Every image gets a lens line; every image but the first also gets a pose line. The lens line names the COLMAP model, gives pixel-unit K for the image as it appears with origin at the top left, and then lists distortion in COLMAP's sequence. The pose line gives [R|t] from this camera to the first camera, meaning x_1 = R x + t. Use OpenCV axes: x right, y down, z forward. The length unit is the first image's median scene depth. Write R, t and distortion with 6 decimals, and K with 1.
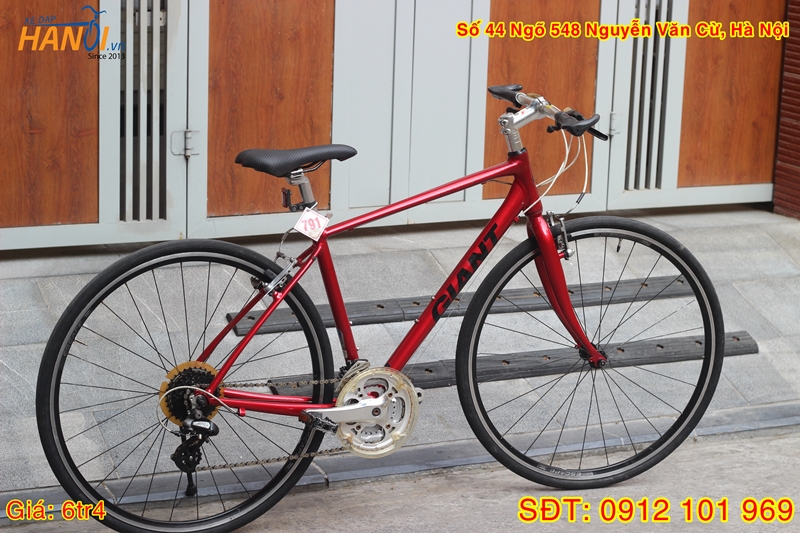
lens RADIAL K [[1933.9, 0, 400.0], [0, 1933.9, 266.5], [0, 0, 1]] dist [-0.067449, -0.290385]
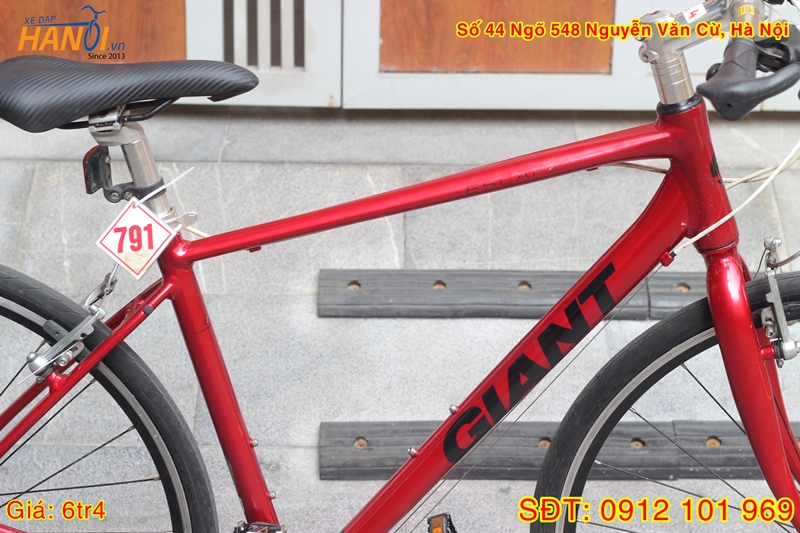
lens RADIAL K [[1933.9, 0, 400.0], [0, 1933.9, 266.5], [0, 0, 1]] dist [-0.067449, -0.290385]
pose [[0.915312, 0.147128, -0.374910, 0.165608], [-0.081036, 0.979126, 0.186402, -0.096687], [0.394509, -0.140235, 0.908128, 0.587663]]
